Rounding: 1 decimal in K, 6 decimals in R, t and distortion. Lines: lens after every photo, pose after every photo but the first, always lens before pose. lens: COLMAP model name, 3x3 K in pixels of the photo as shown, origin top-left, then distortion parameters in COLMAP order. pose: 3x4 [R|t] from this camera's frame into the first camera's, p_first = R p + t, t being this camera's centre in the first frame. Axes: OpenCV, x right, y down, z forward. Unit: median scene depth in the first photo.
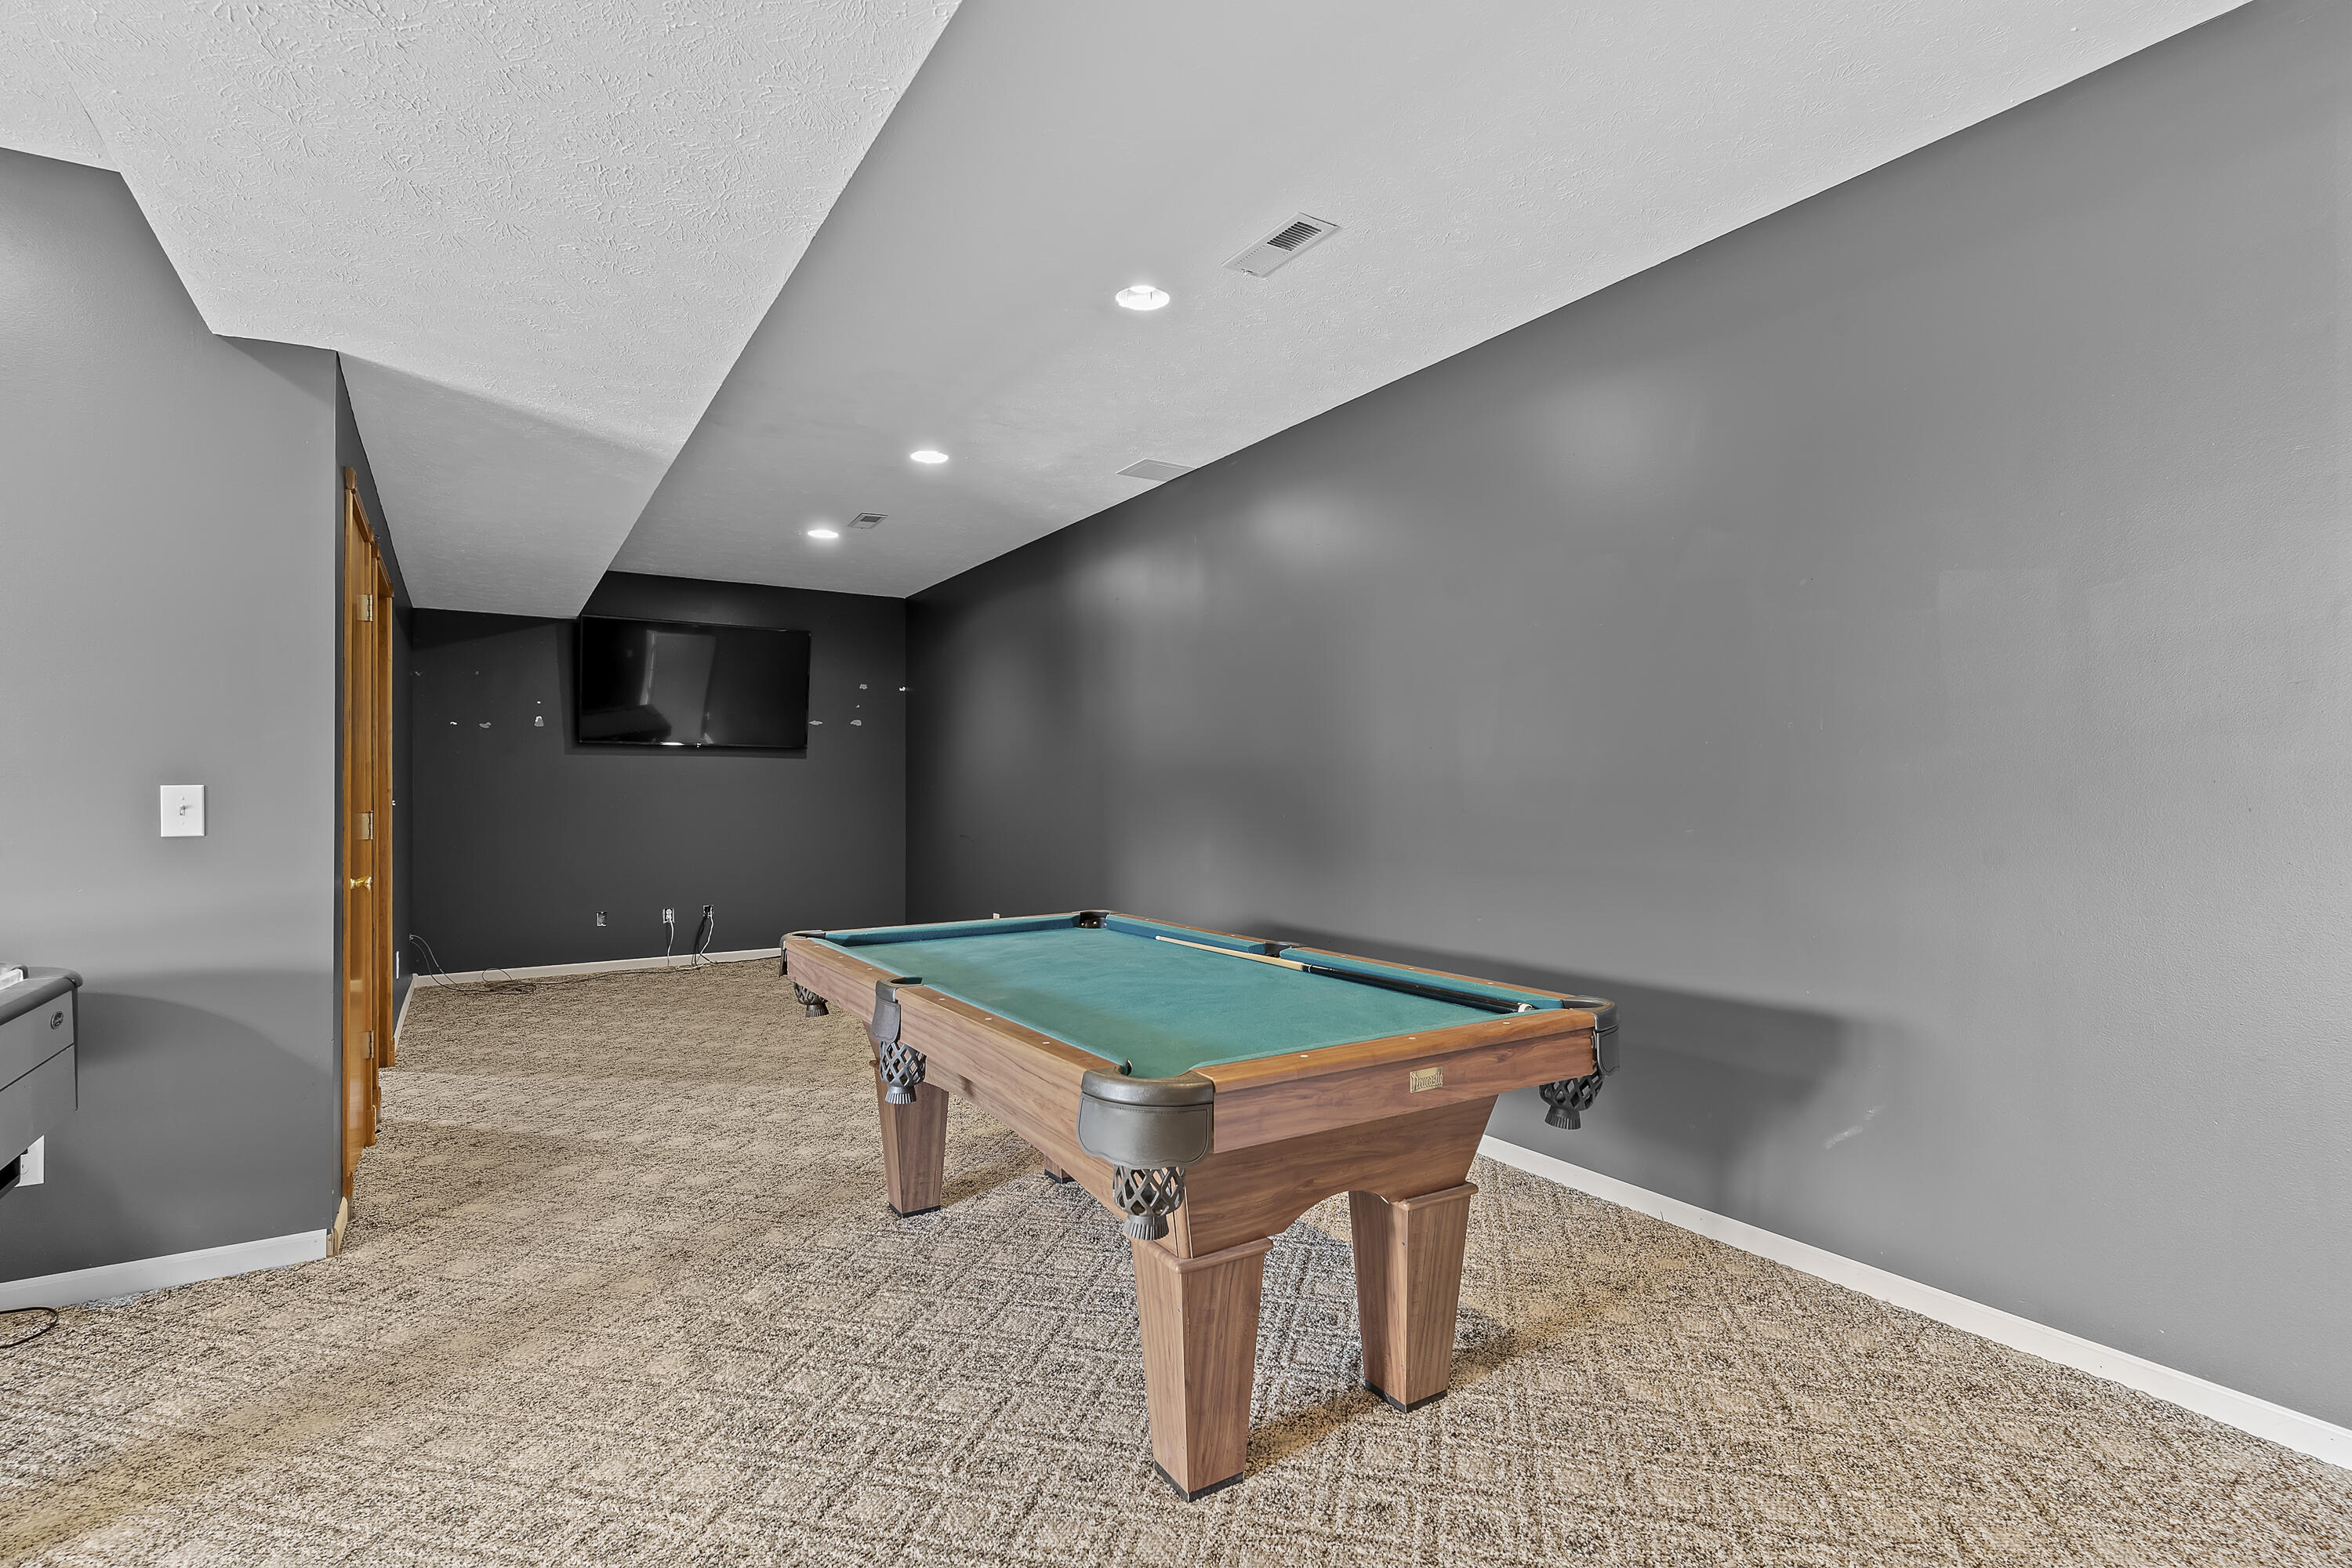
lens RADIAL K [[1133.4, 0, 1179.9], [0, 1133.4, 787.2], [0, 0, 1]] dist [0.003379, -0.001517]
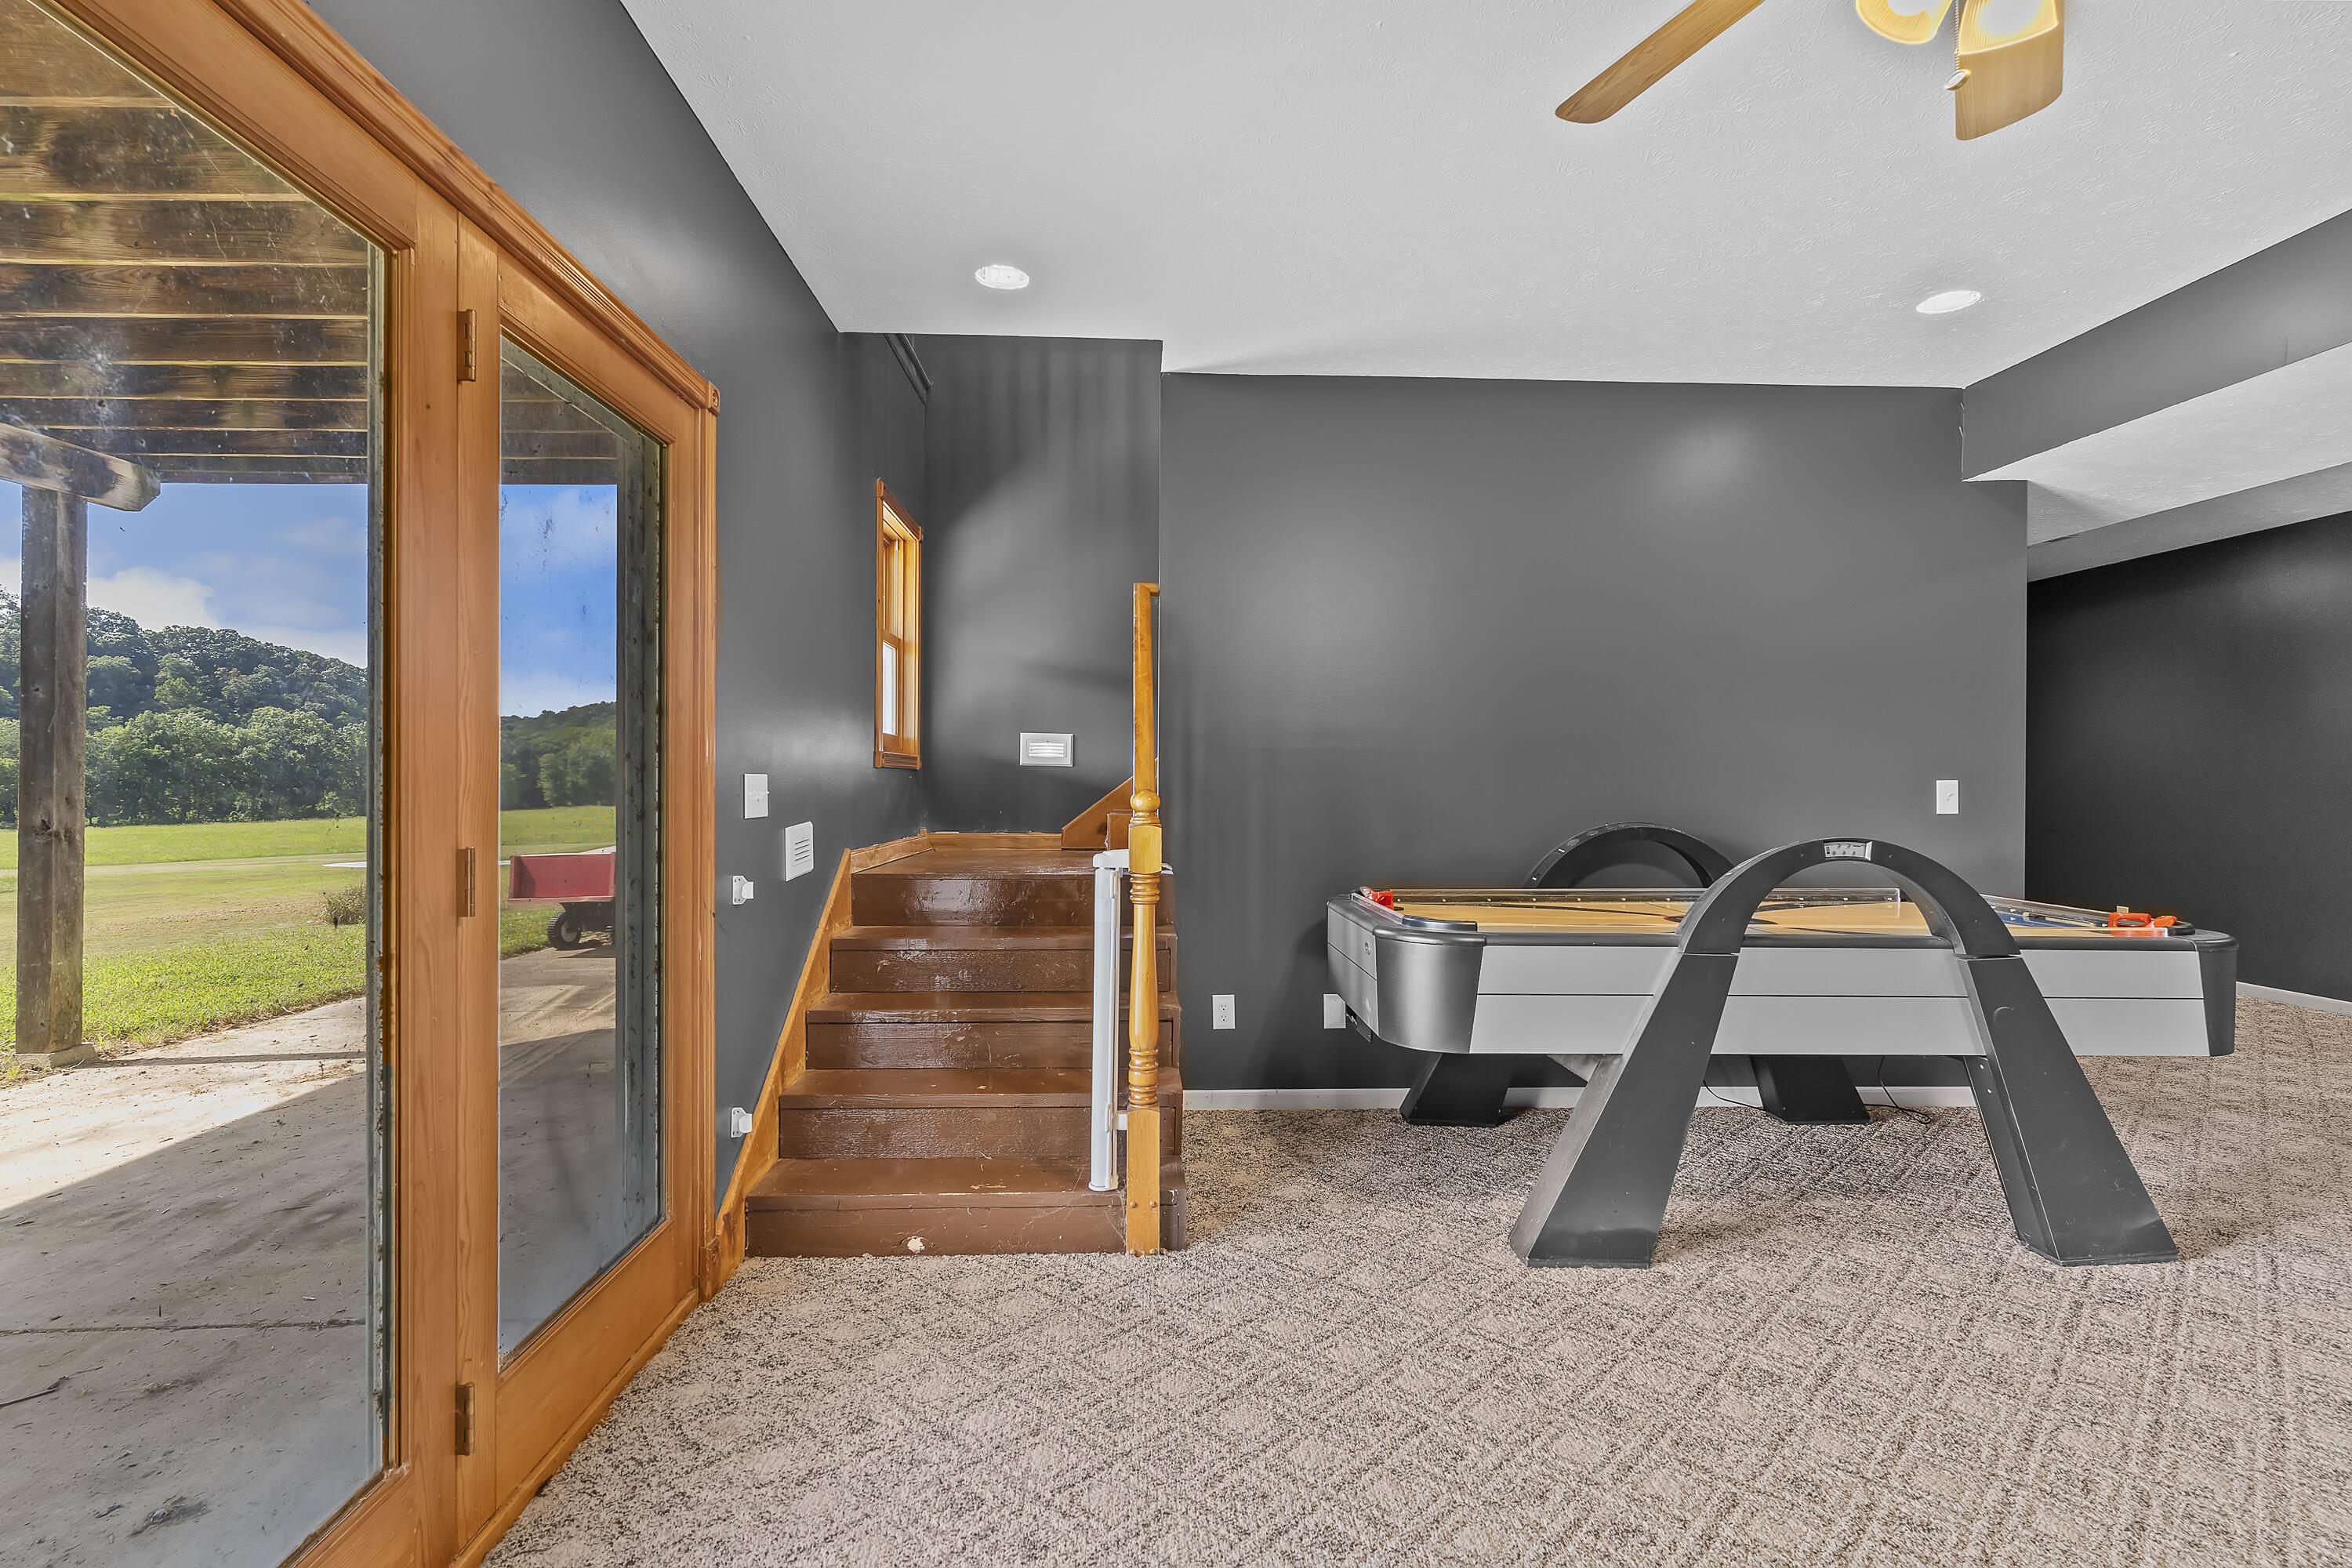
lens RADIAL K [[1133.4, 0, 1164.8], [0, 1133.4, 778.8], [0, 0, 1]] dist [0.003379, -0.001517]
pose [[0.863569, 0.005941, -0.504196, -1.052790], [-0.007629, 0.999970, -0.001282, 0.006802], [0.504173, 0.004954, 0.863589, -0.878595]]
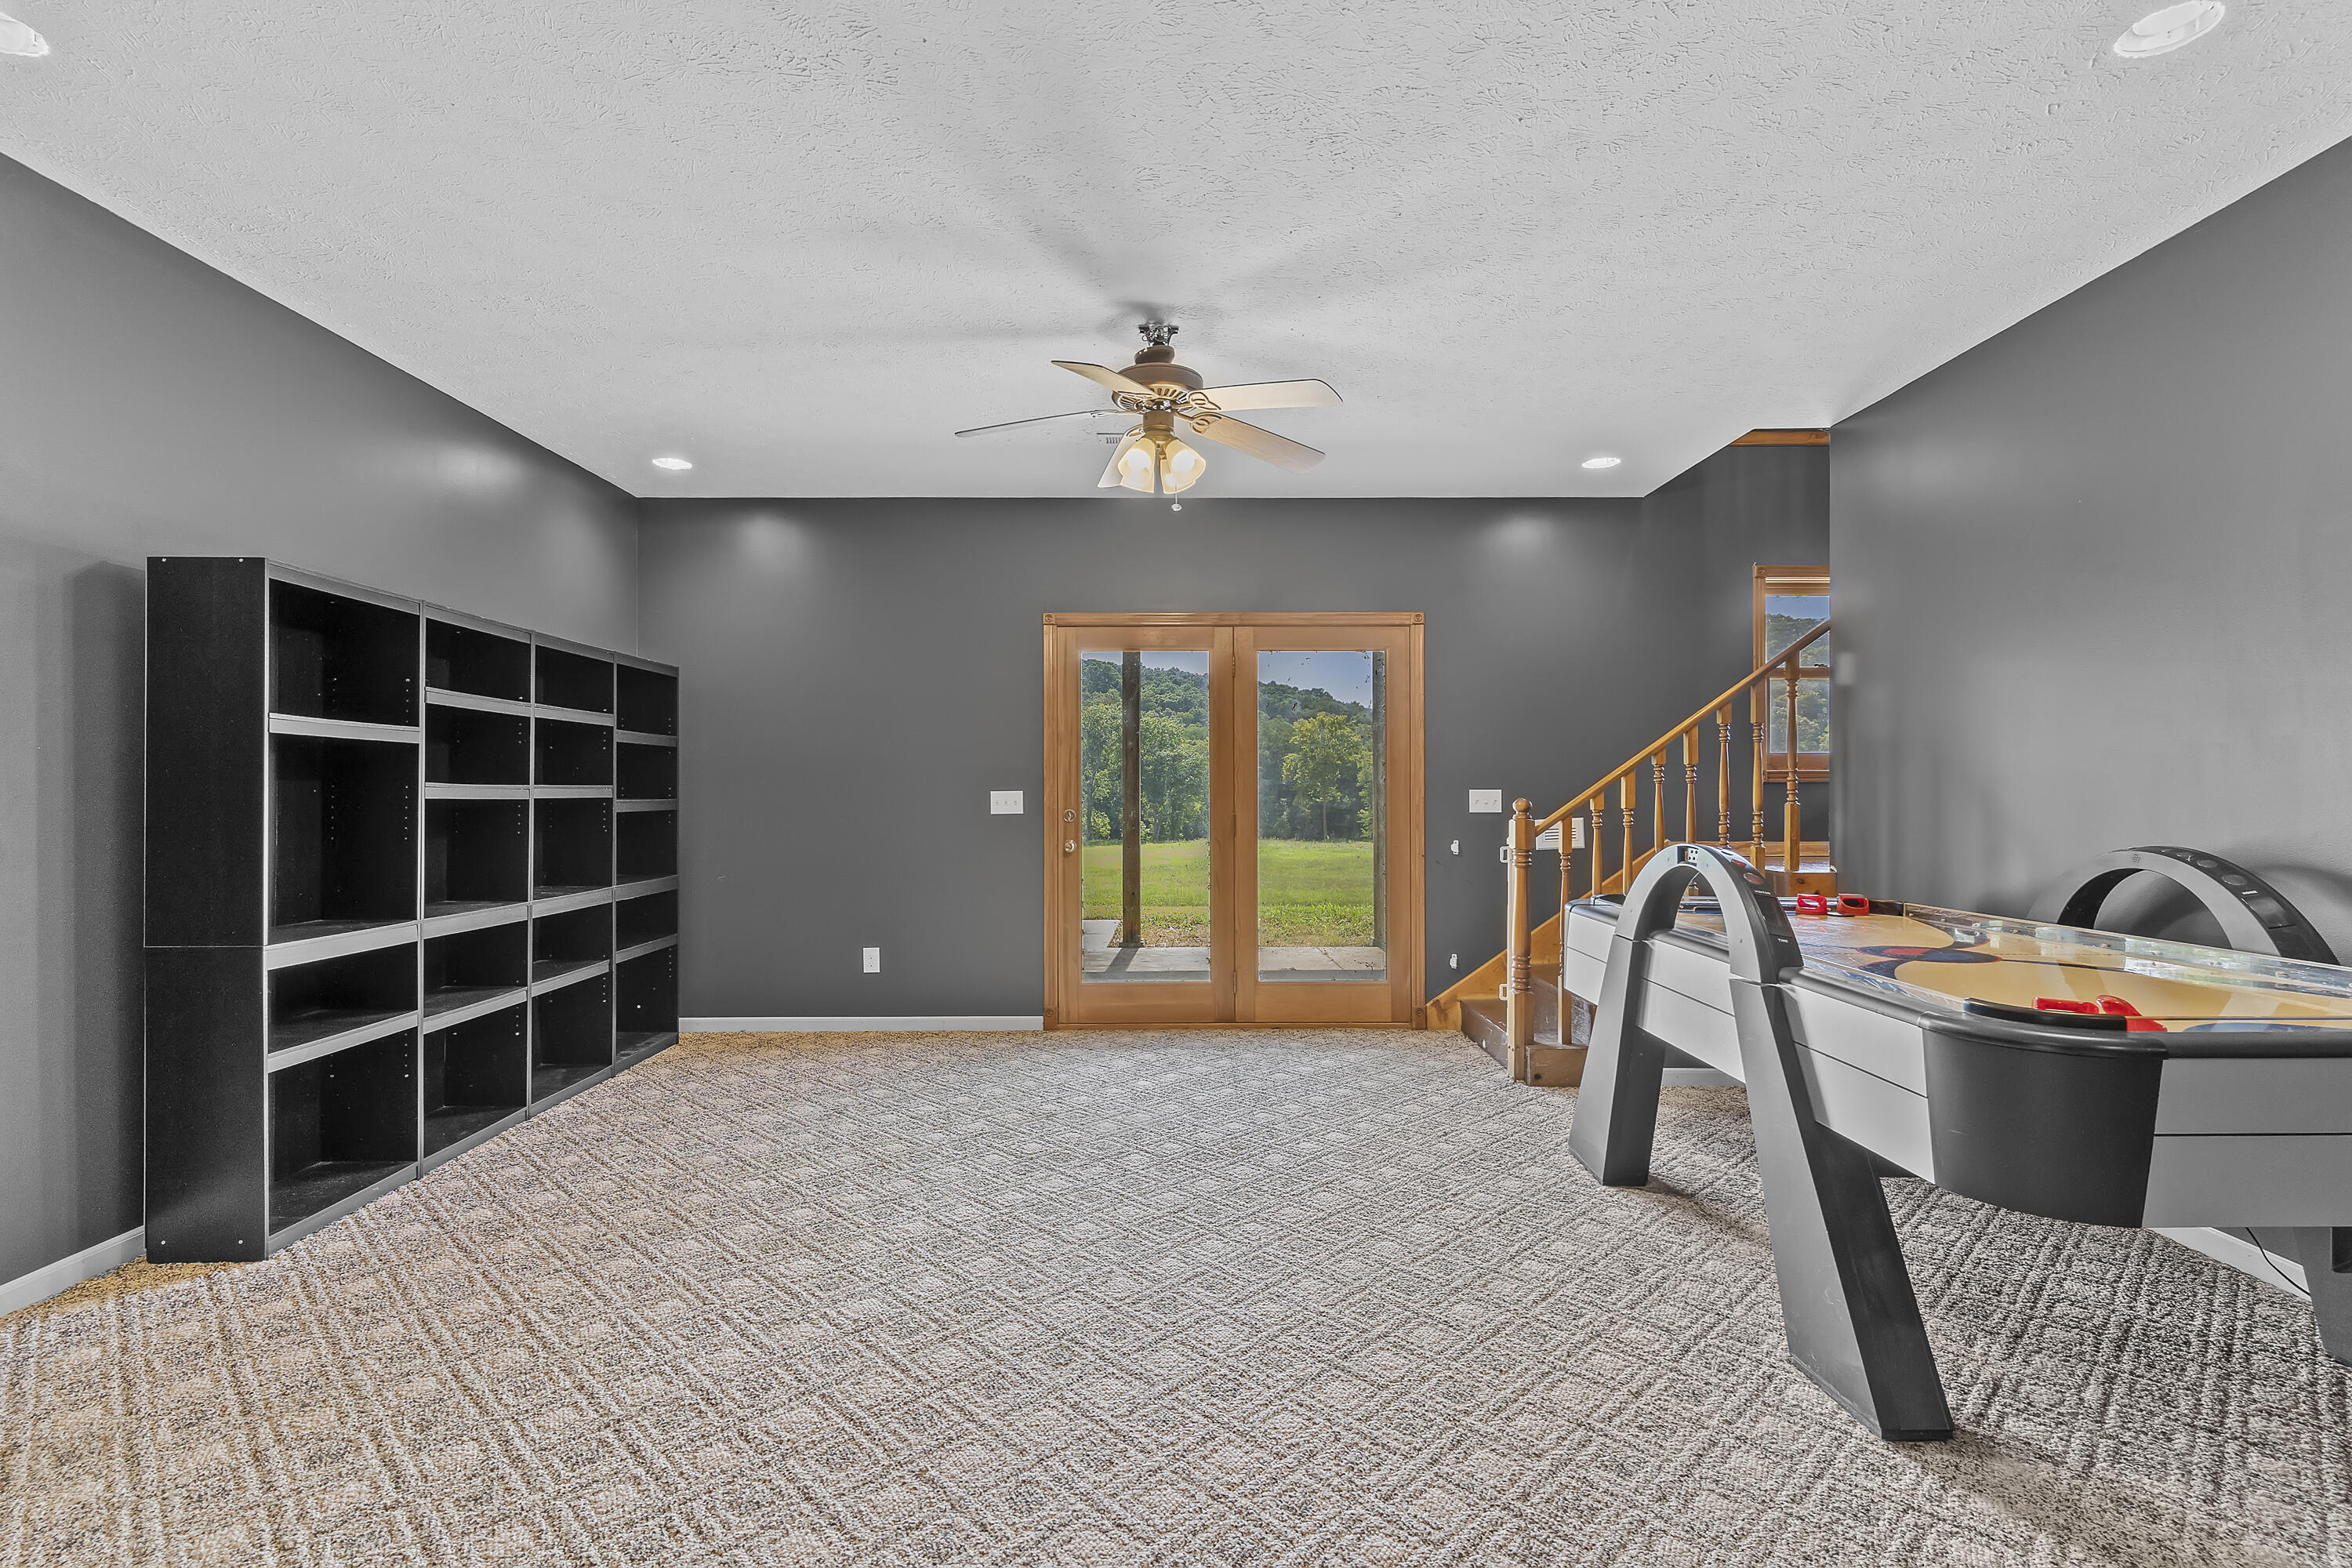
lens RADIAL K [[1133.4, 0, 1188.4], [0, 1133.4, 797.8], [0, 0, 1]] dist [0.003379, -0.001517]
pose [[-0.532213, 0.006751, -0.846584, 0.134084], [0.002858, 0.999977, 0.006177, 0.002162], [0.846606, 0.000868, -0.532220, 0.520140]]
